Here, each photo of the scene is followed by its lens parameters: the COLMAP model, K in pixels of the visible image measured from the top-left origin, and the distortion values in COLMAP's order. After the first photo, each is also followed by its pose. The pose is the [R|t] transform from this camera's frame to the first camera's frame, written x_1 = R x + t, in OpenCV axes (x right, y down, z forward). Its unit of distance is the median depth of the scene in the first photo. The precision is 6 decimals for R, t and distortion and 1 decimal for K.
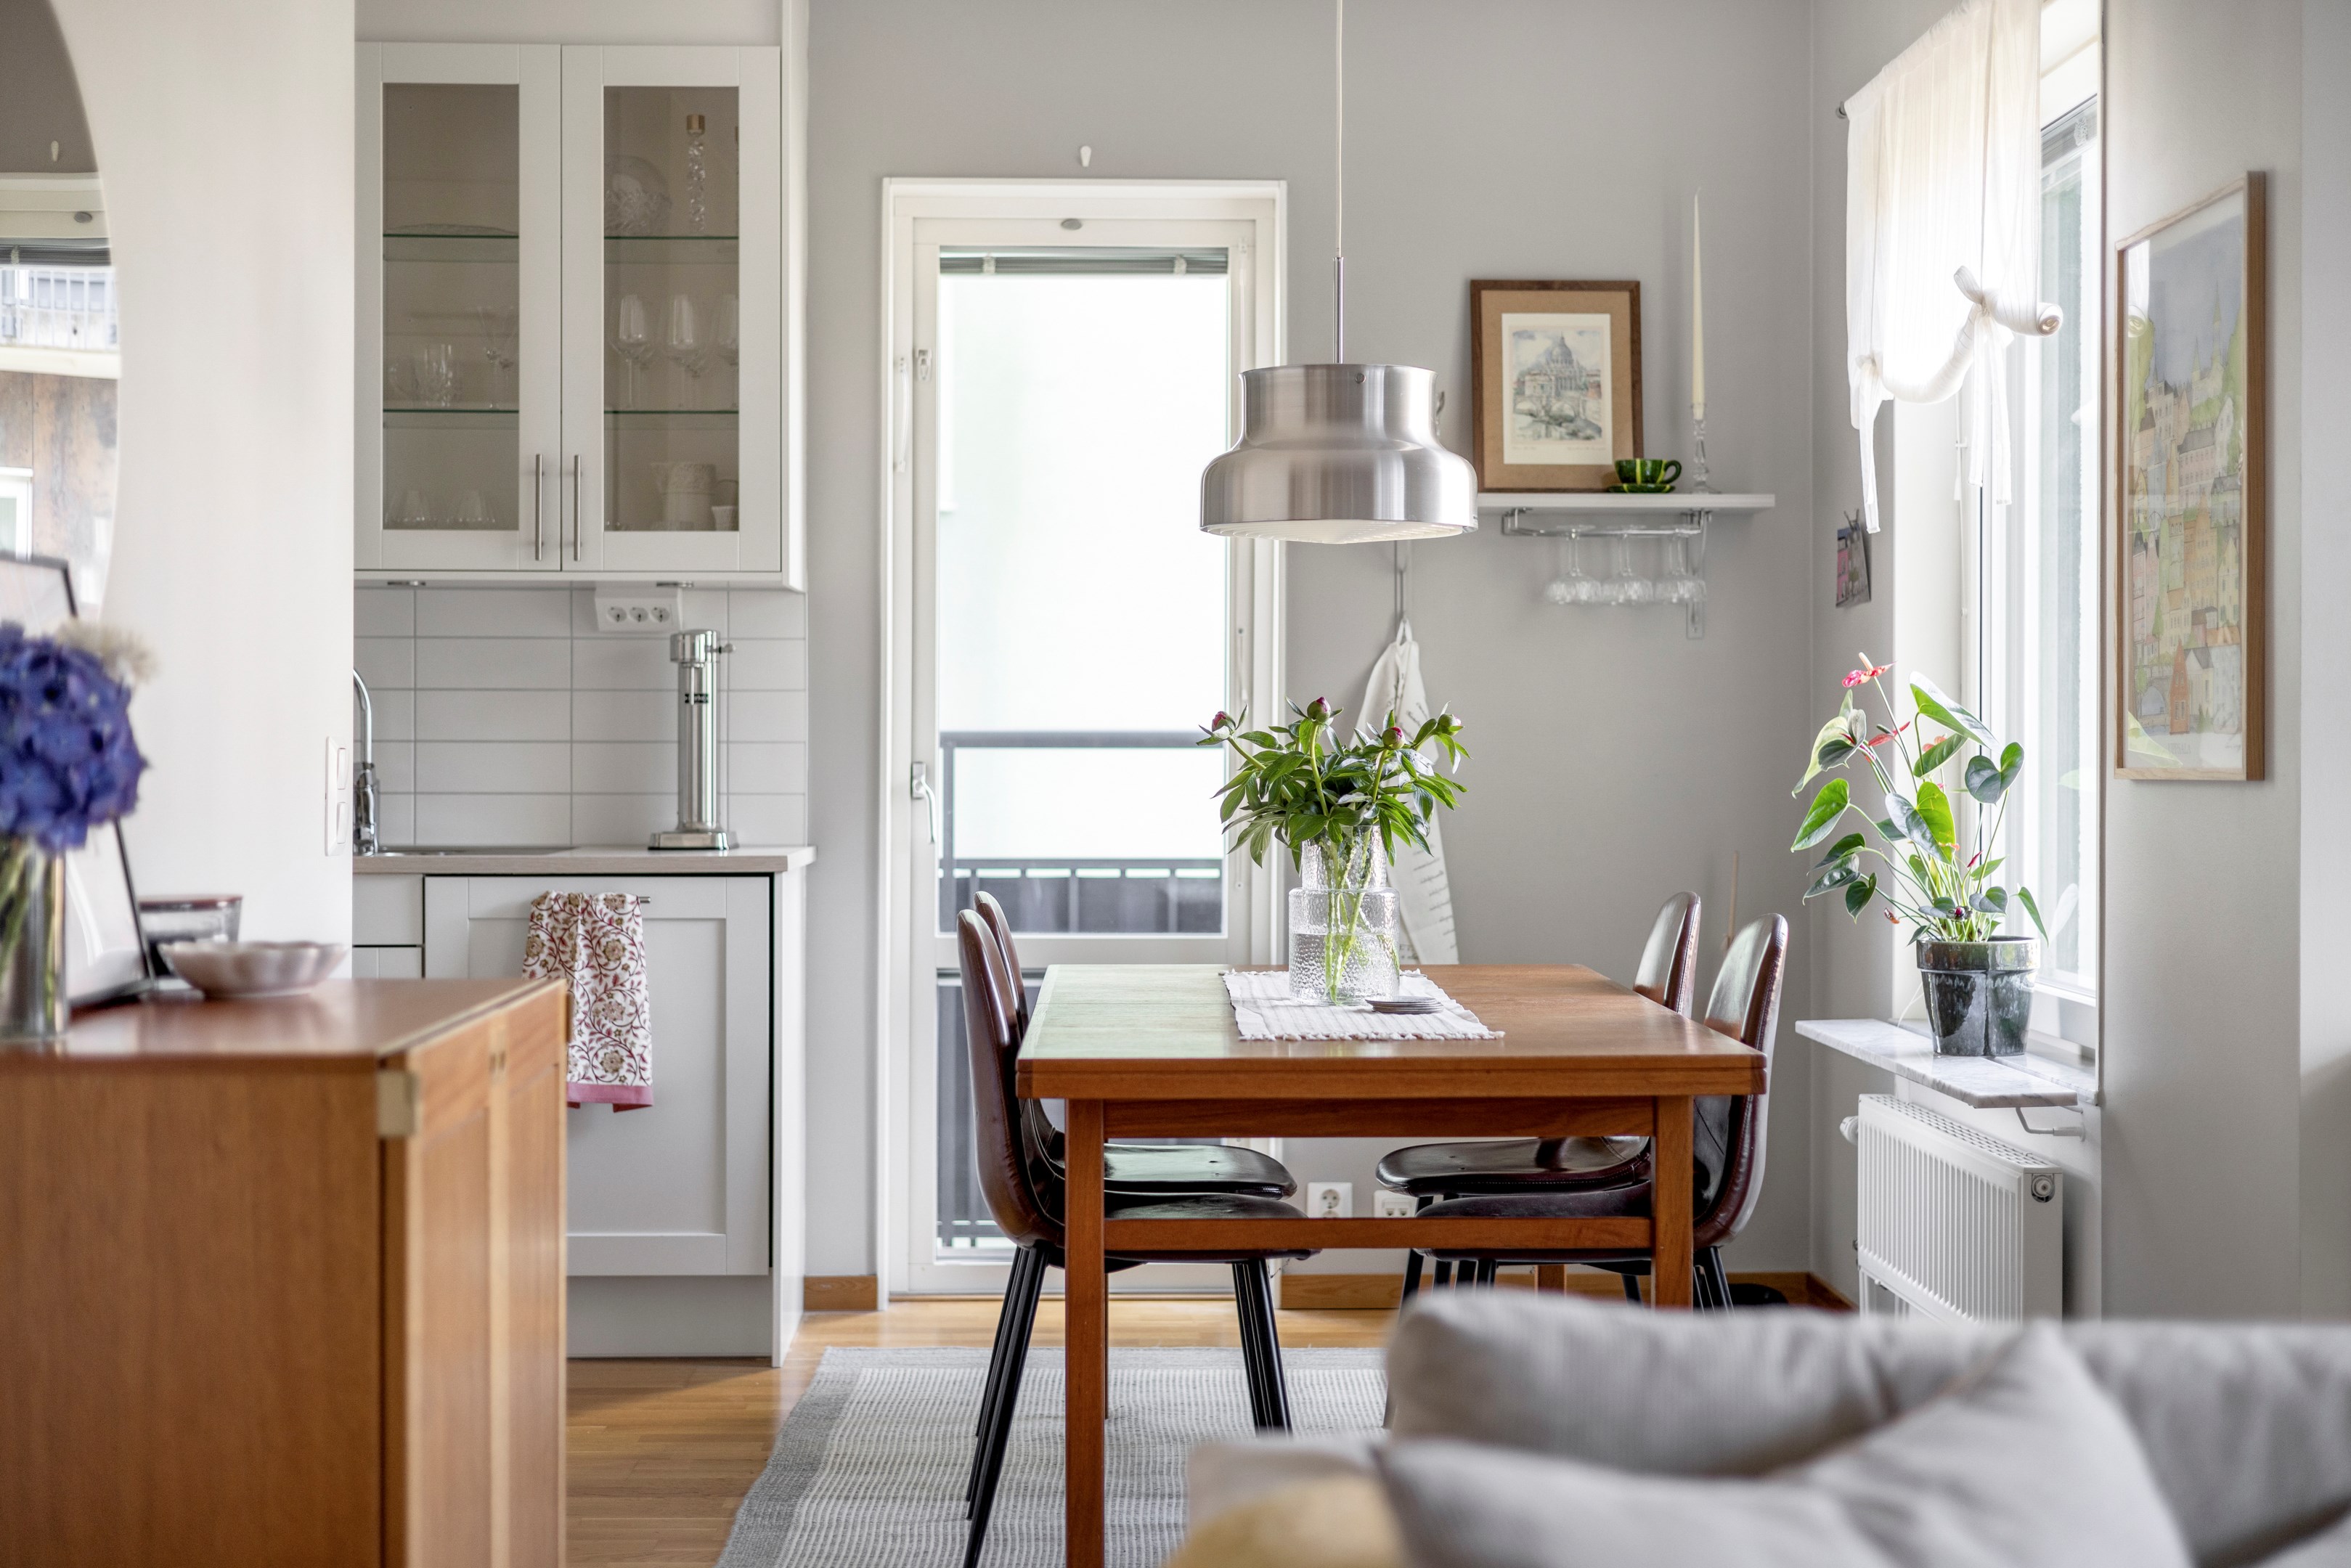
lens RADIAL K [[3263.6, 0, 1209.4], [0, 3263.6, 747.5], [0, 0, 1]] dist [0.014037, 0.000000]
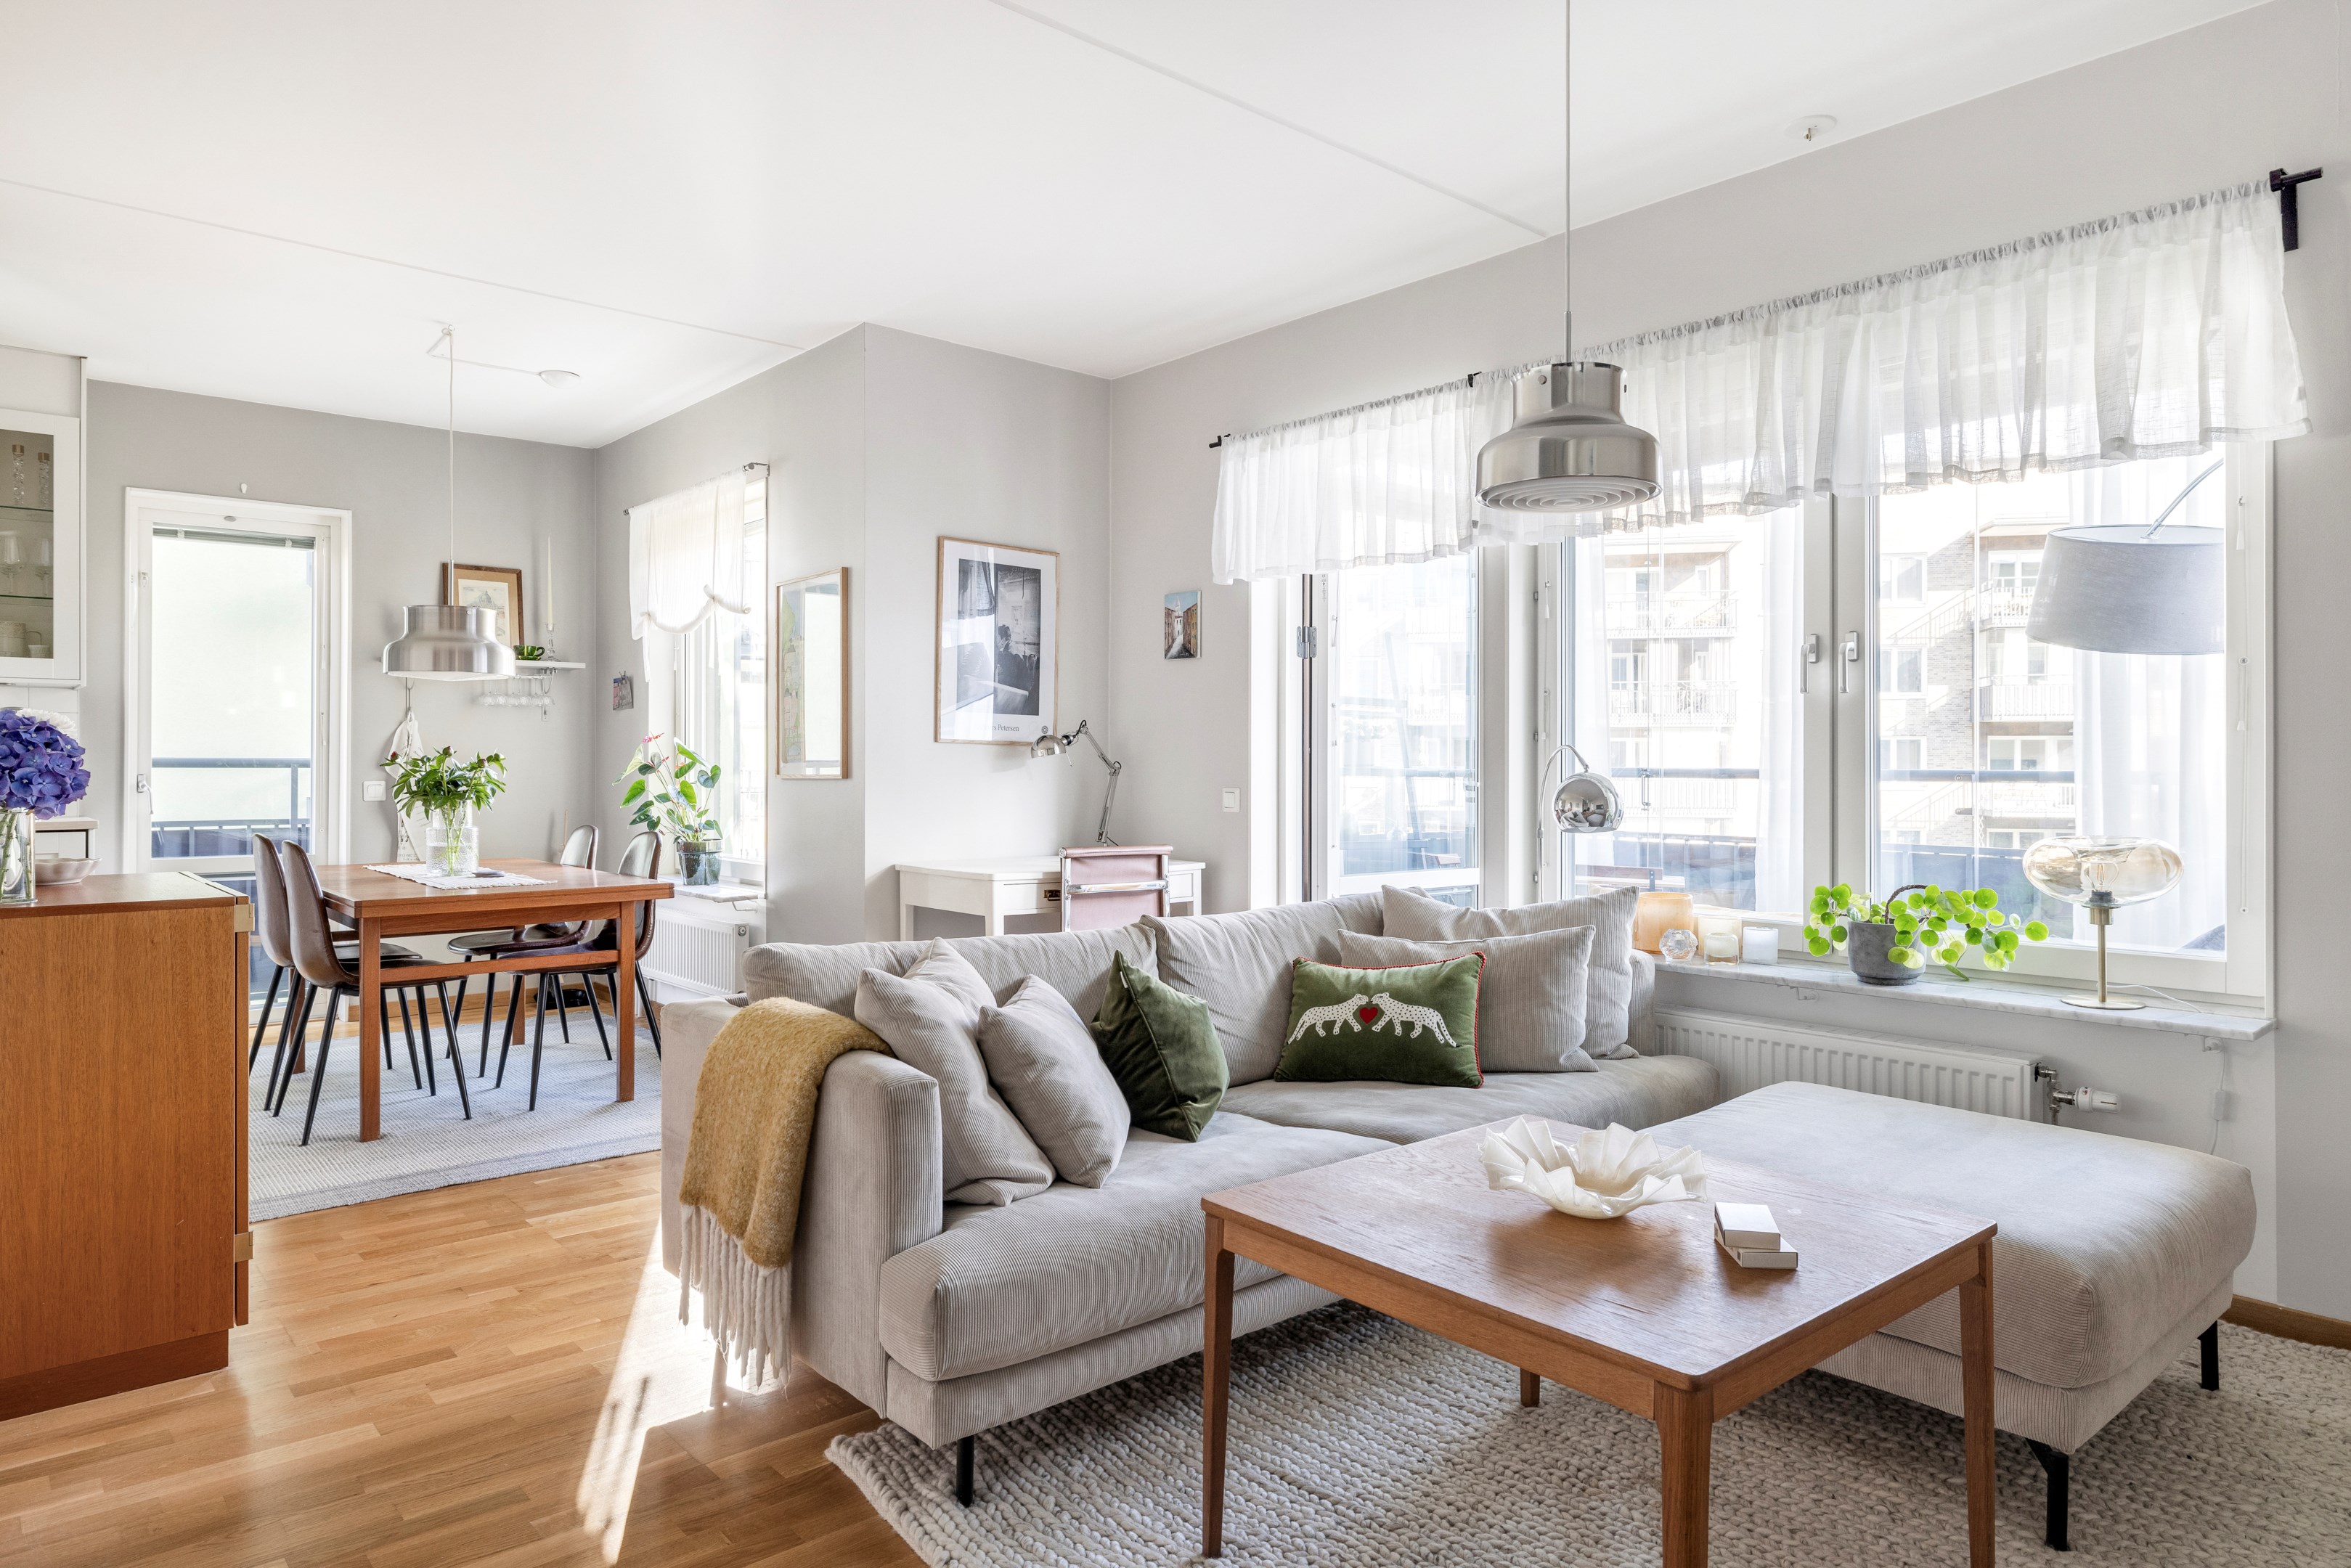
lens RADIAL K [[1387.7, 0, 1170.3], [0, 1387.7, 763.7], [0, 0, 1]] dist [-0.003972, 0.002557]
pose [[0.777455, 0.000430, 0.628939, -0.163733], [0.000676, 0.999999, -0.001519, -0.000601], [-0.628939, 0.001605, 0.777453, -0.094837]]
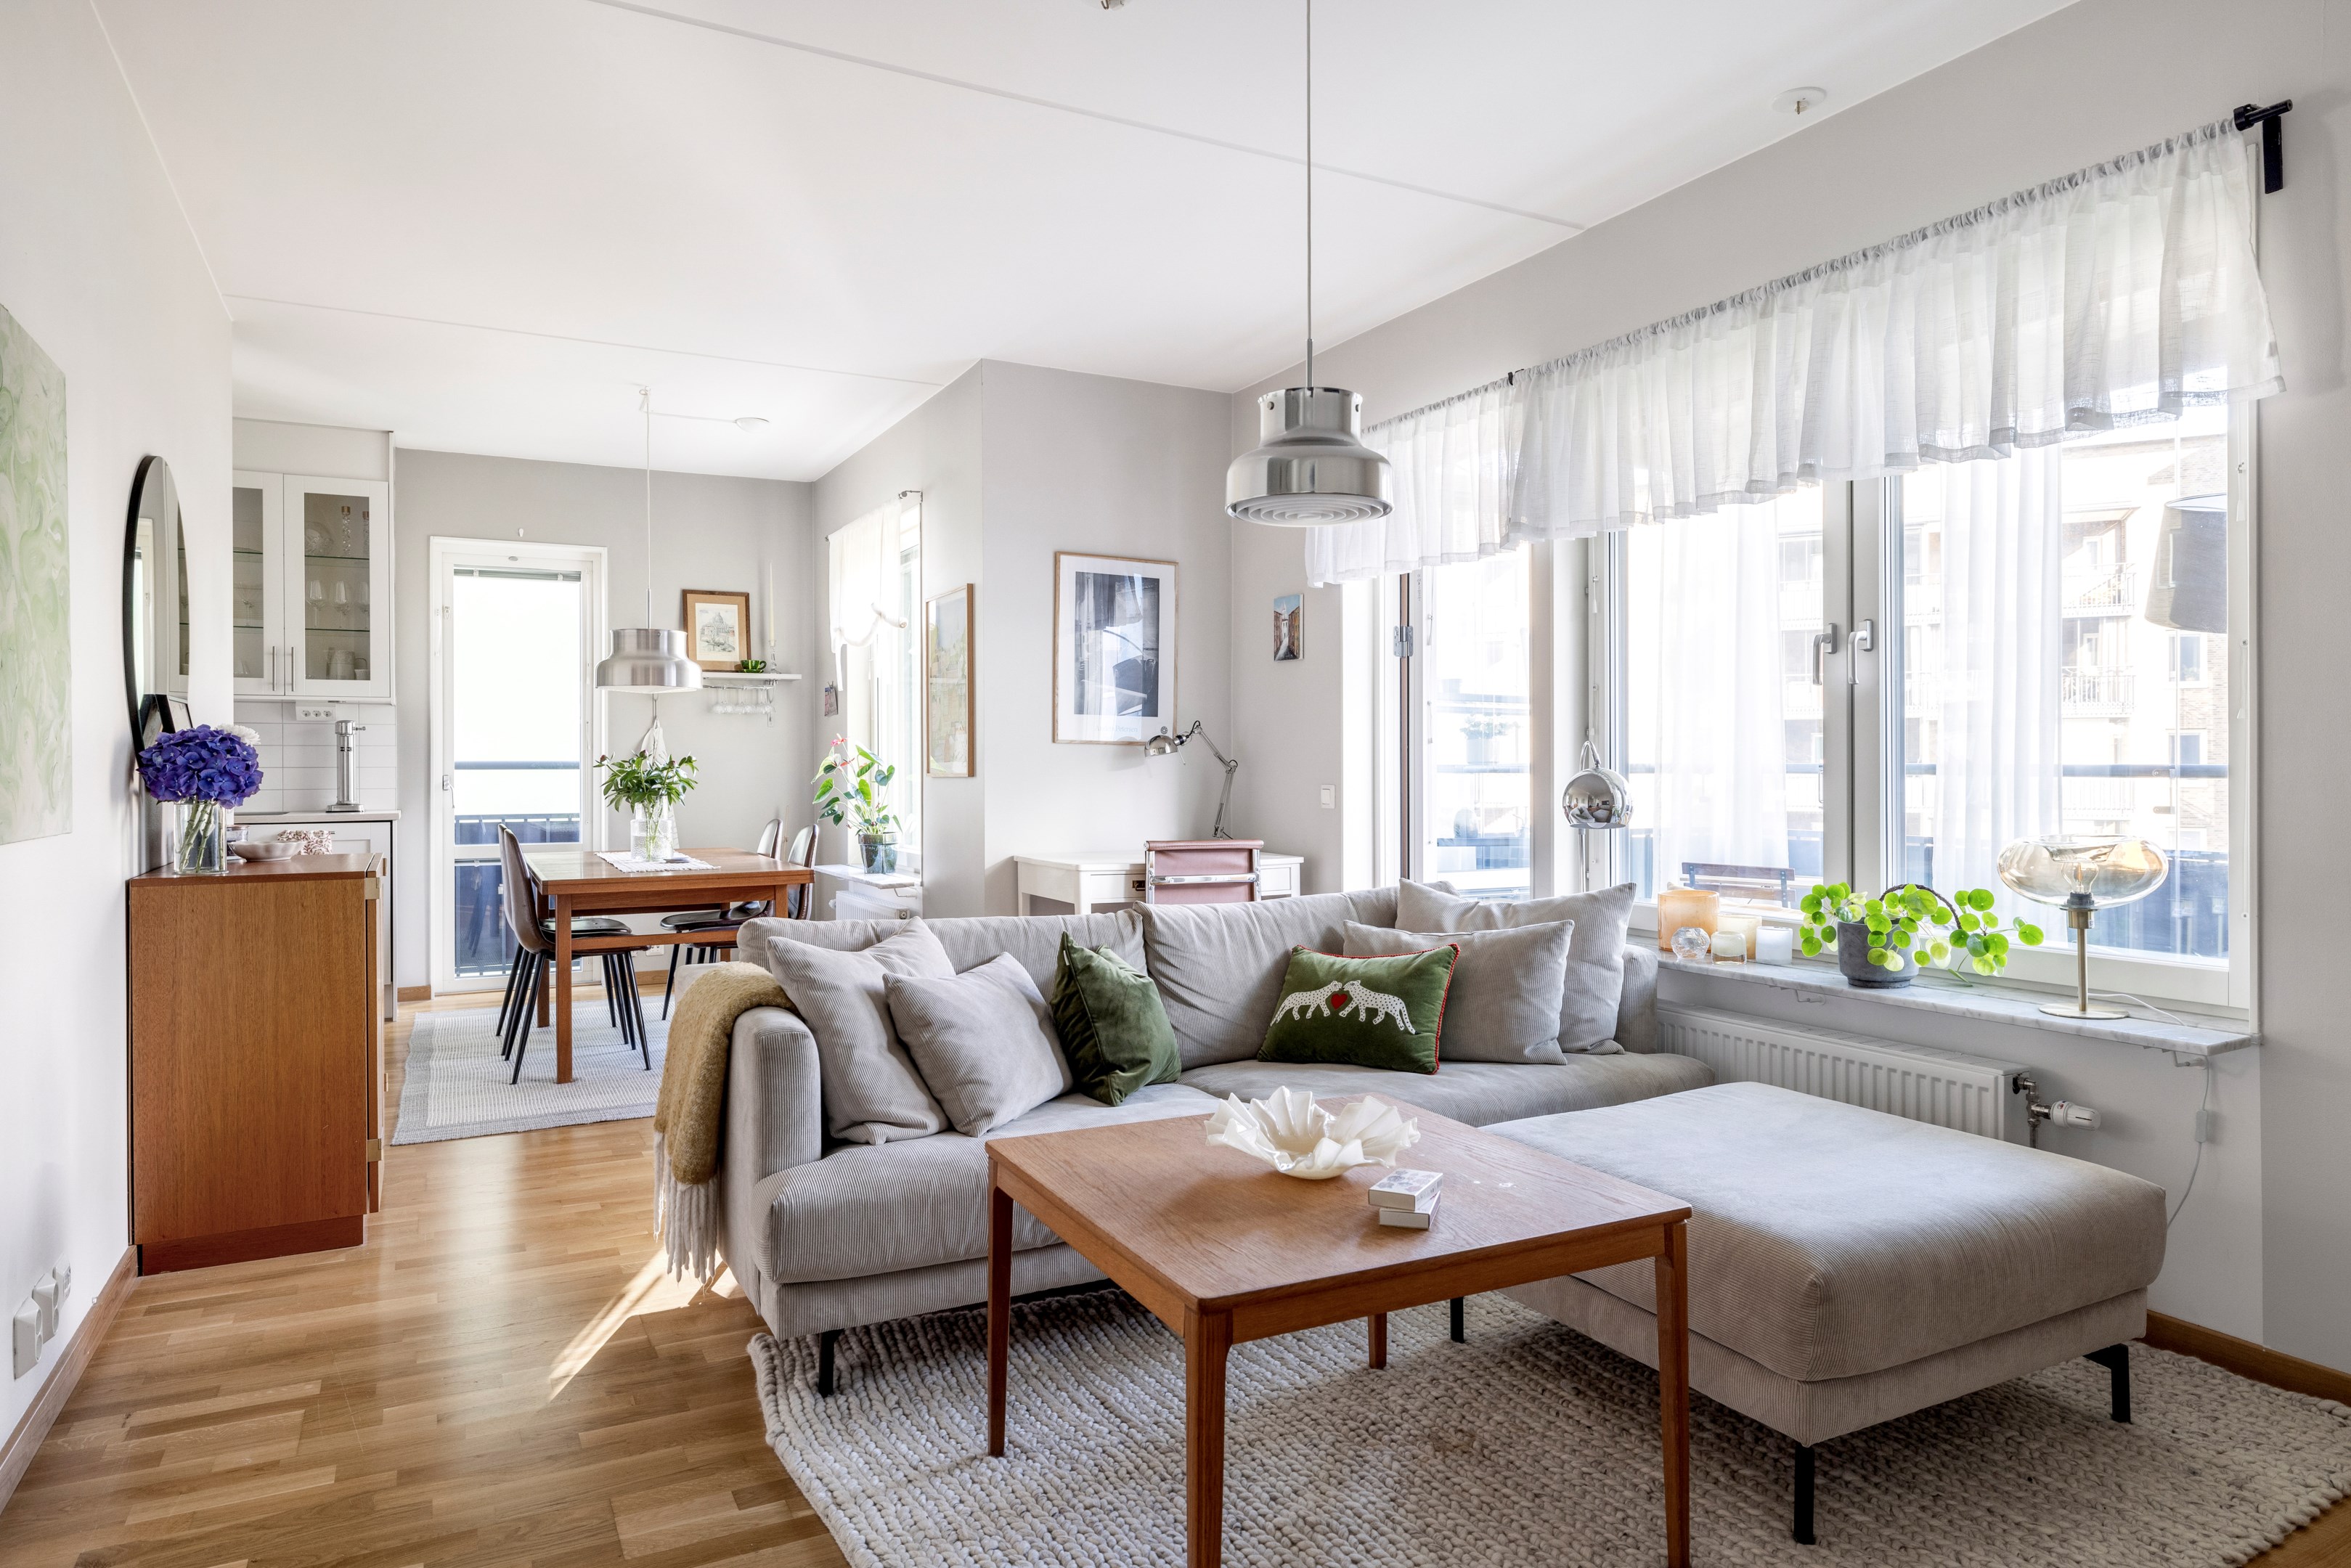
lens RADIAL K [[1387.7, 0, 1168.5], [0, 1387.7, 768.5], [0, 0, 1]] dist [-0.003972, 0.002557]
pose [[0.900215, -0.005629, 0.435410, -0.066012], [0.005368, 0.999984, 0.001829, 0.000529], [-0.435413, 0.000691, 0.900230, -0.207538]]
